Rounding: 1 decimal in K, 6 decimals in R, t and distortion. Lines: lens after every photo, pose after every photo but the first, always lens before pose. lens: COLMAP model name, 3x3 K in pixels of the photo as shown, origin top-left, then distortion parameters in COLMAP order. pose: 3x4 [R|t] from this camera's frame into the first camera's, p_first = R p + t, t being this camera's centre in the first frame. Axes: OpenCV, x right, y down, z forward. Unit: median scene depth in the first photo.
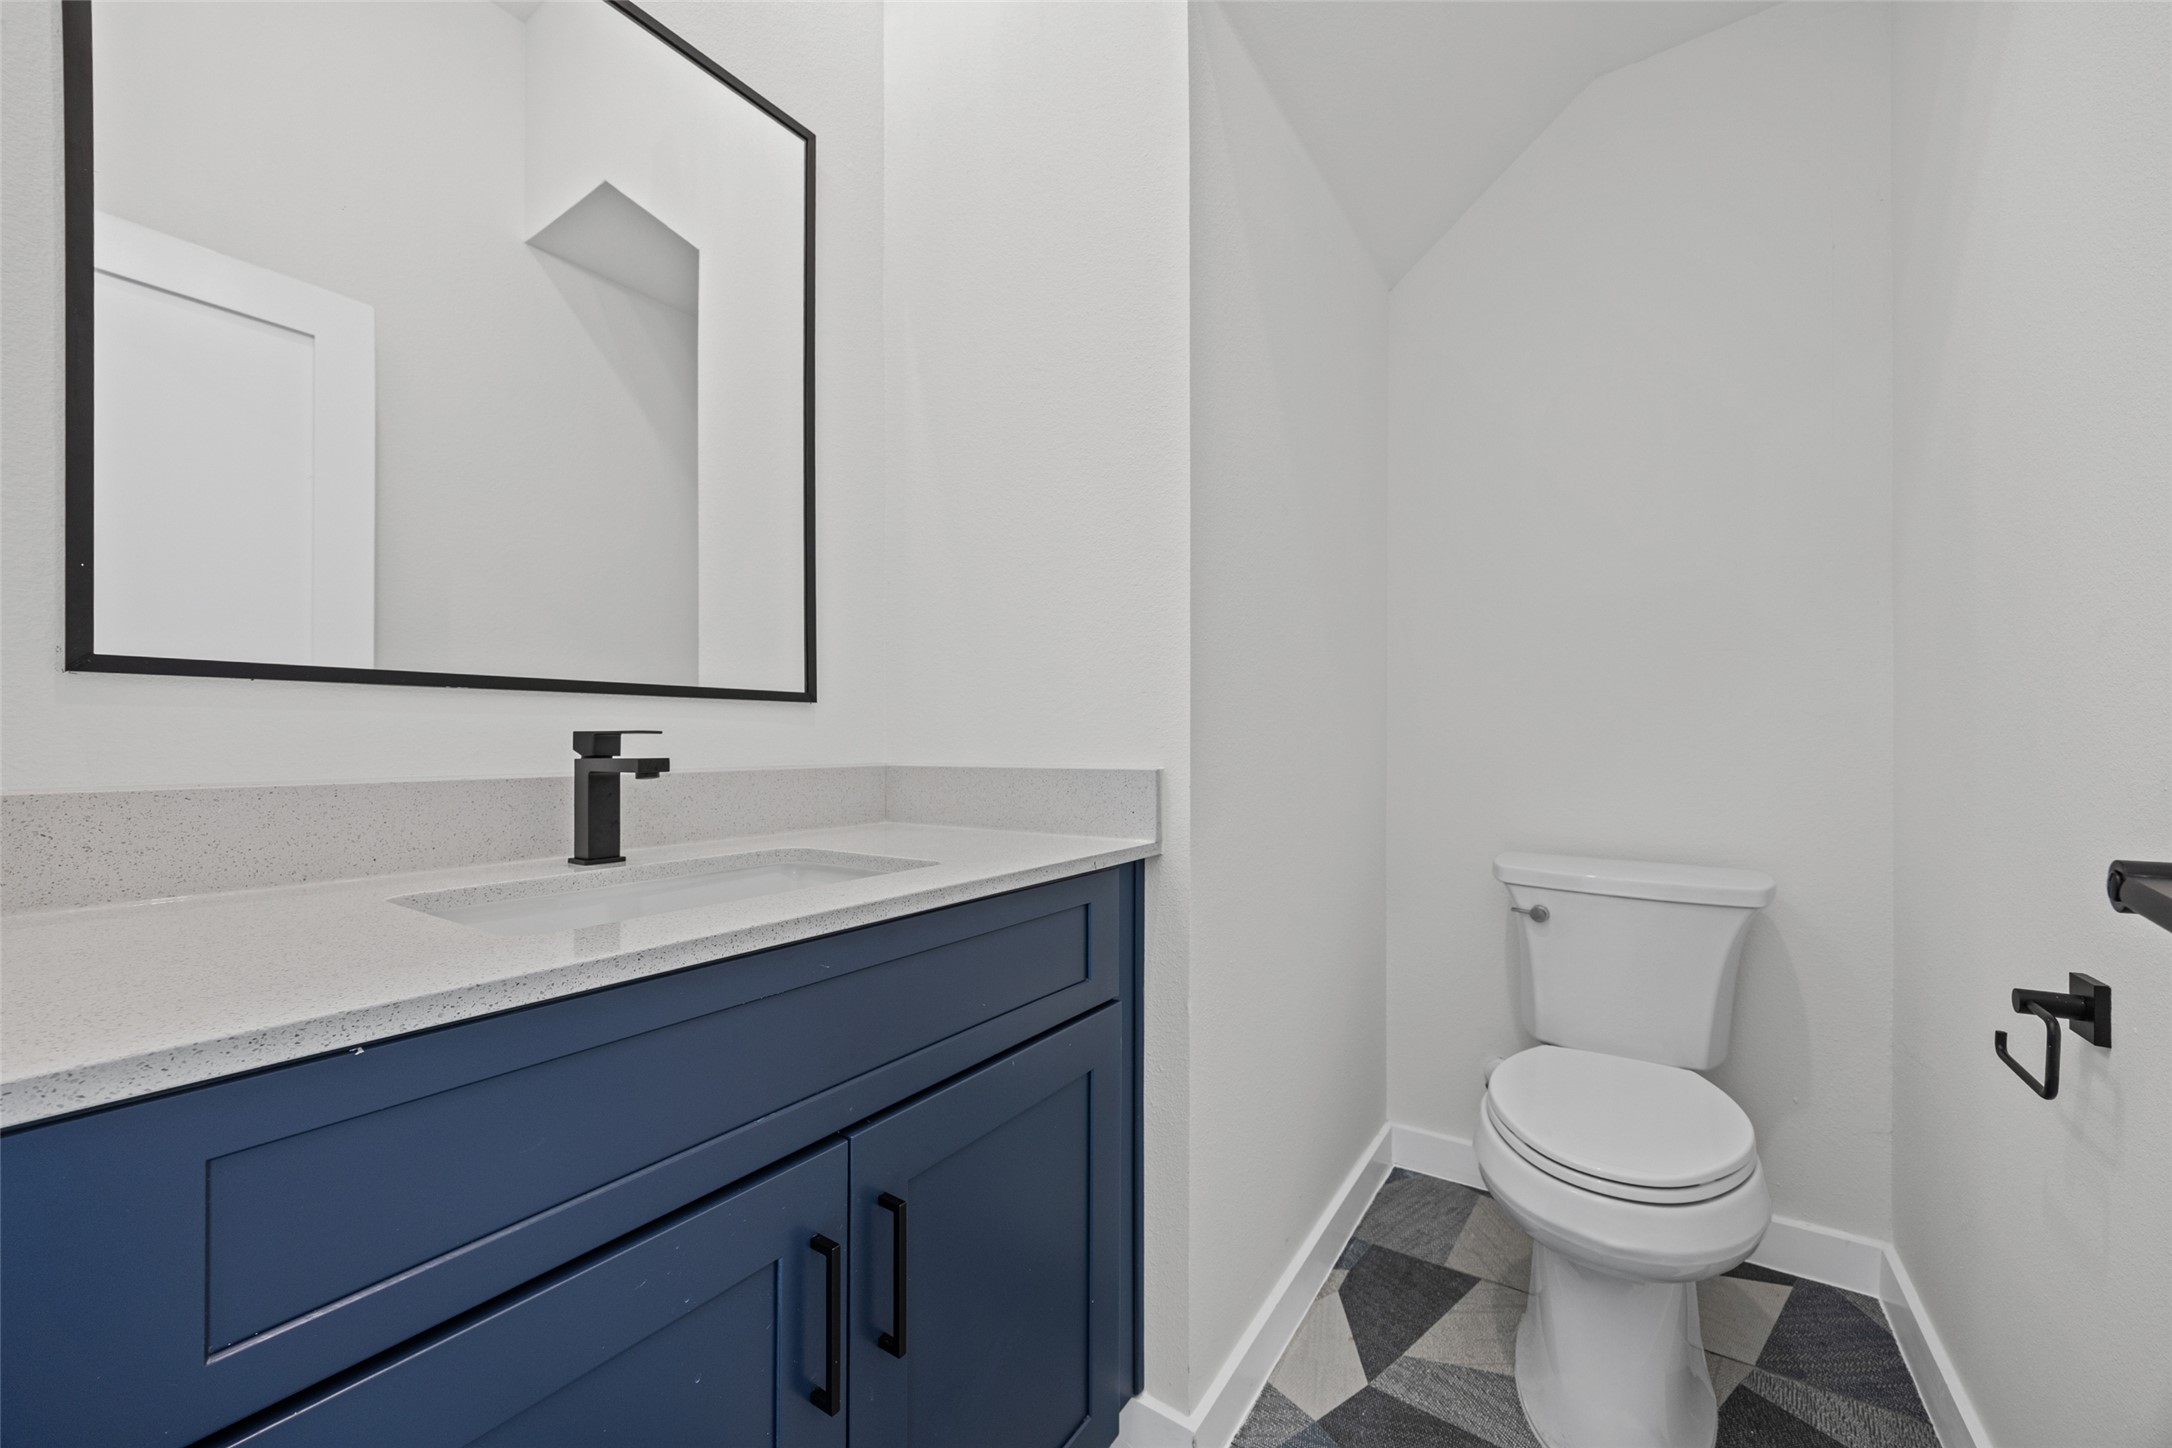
lens RADIAL K [[827.3, 0, 1054.3], [0, 827.3, 728.8], [0, 0, 1]] dist [0.001675, -0.000340]
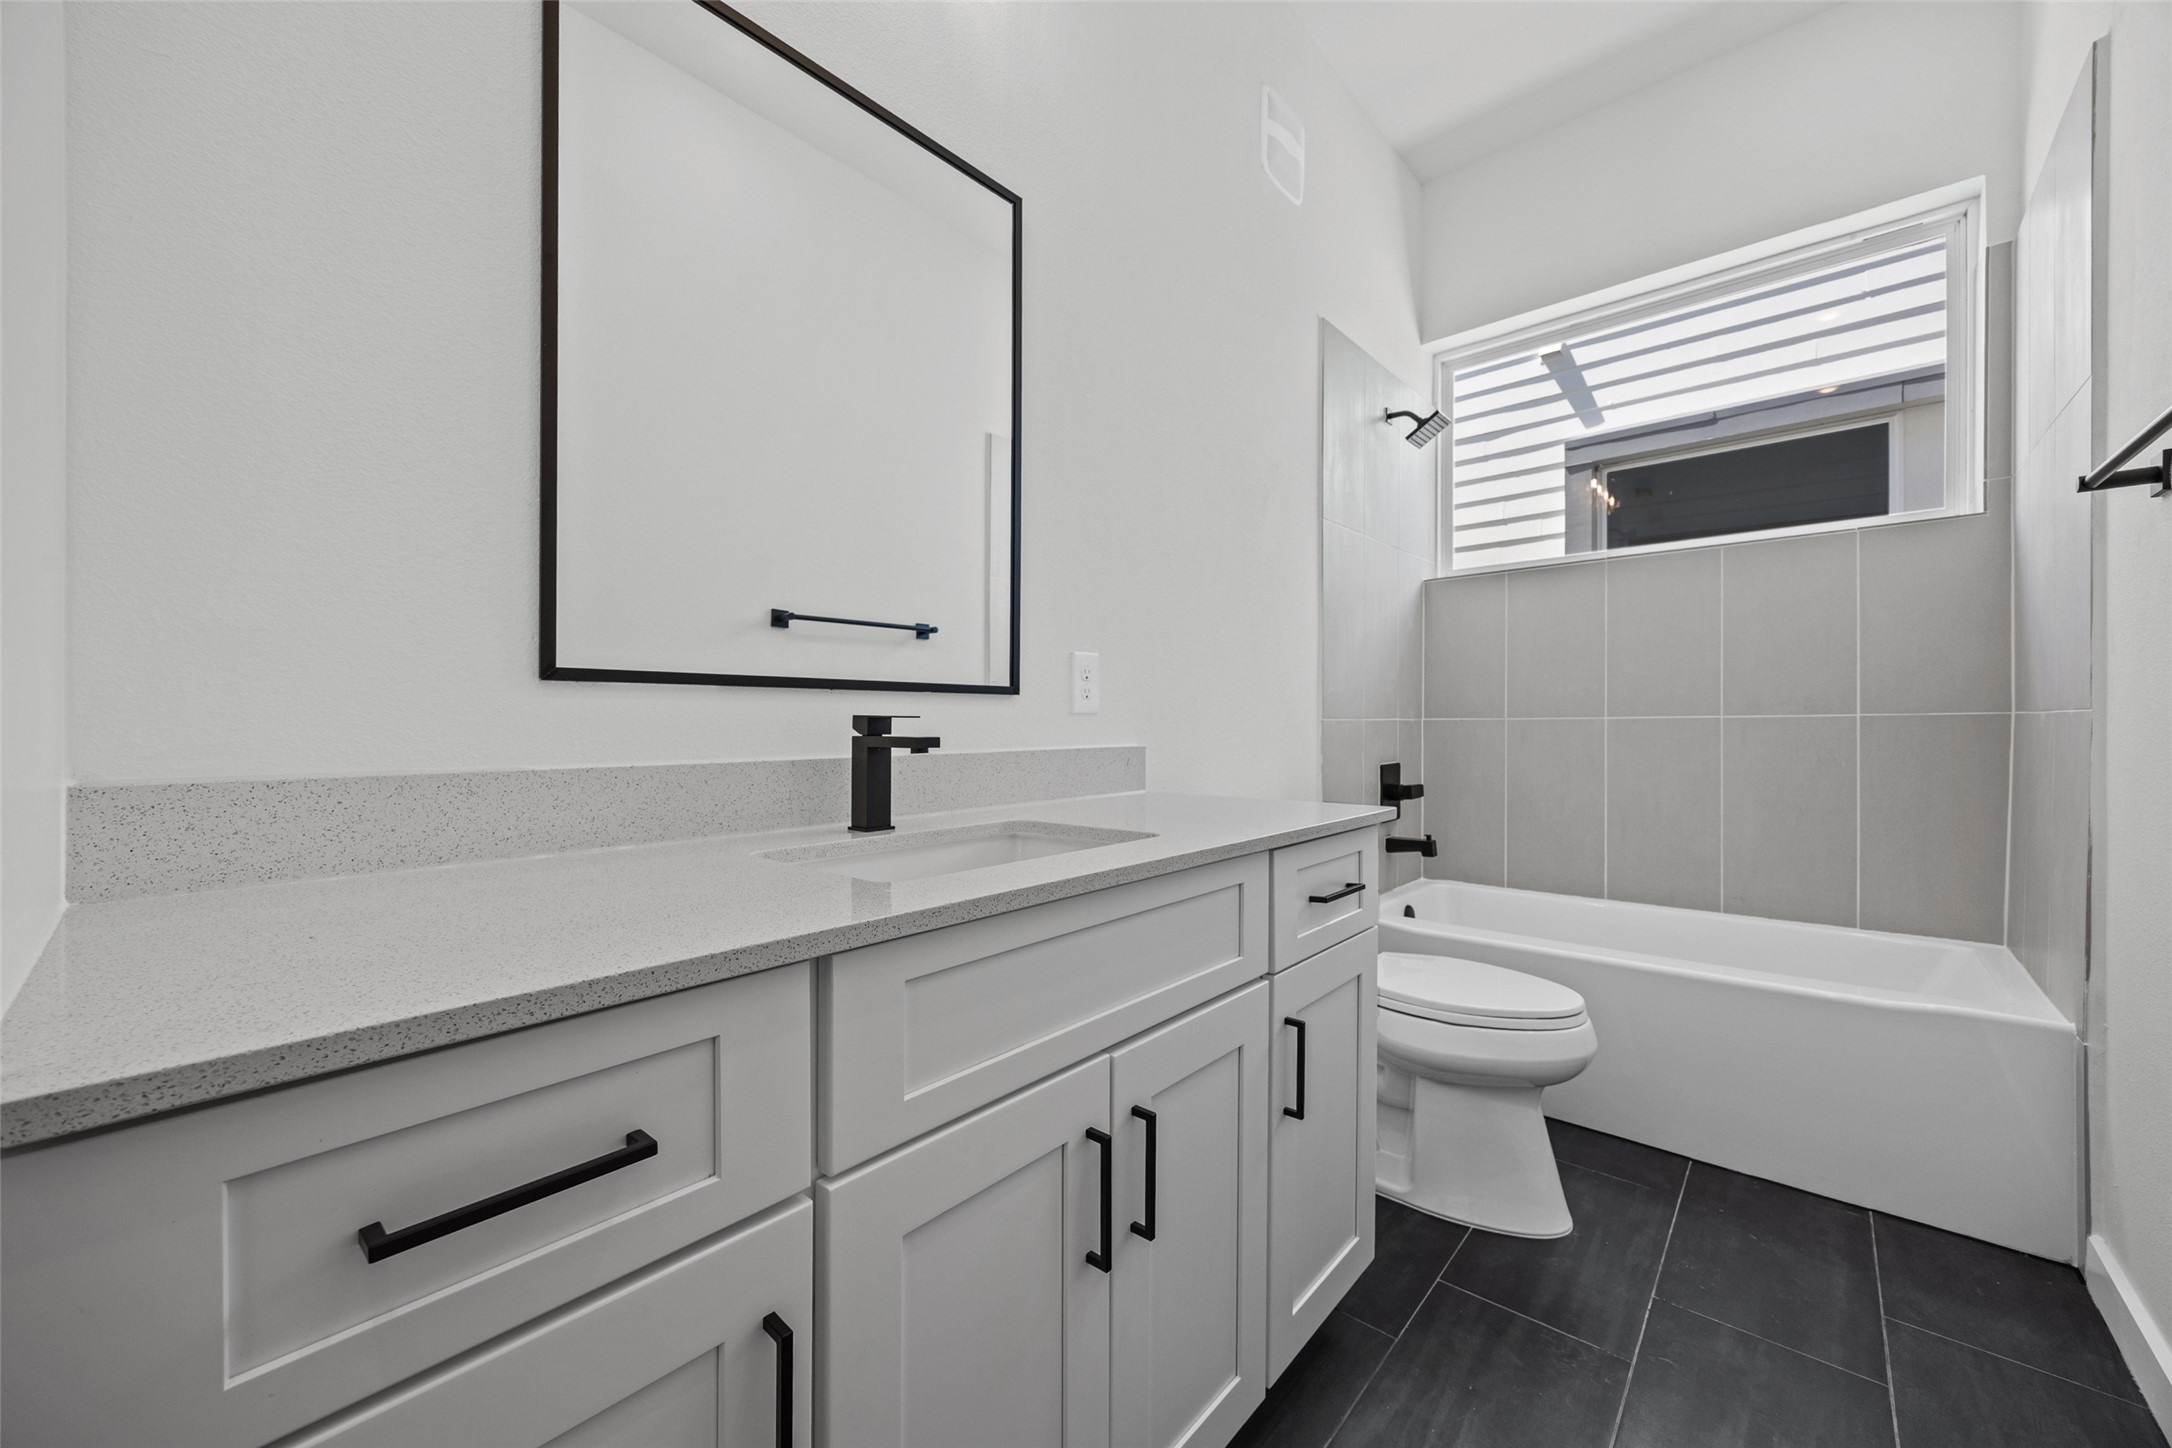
lens RADIAL K [[827.3, 0, 1078.5], [0, 827.3, 713.4], [0, 0, 1]] dist [0.001675, -0.000340]
pose [[0.993769, -0.008754, -0.111118, -0.118018], [0.008376, 0.999957, -0.003861, -0.001547], [0.111147, 0.002906, 0.993800, -0.164140]]
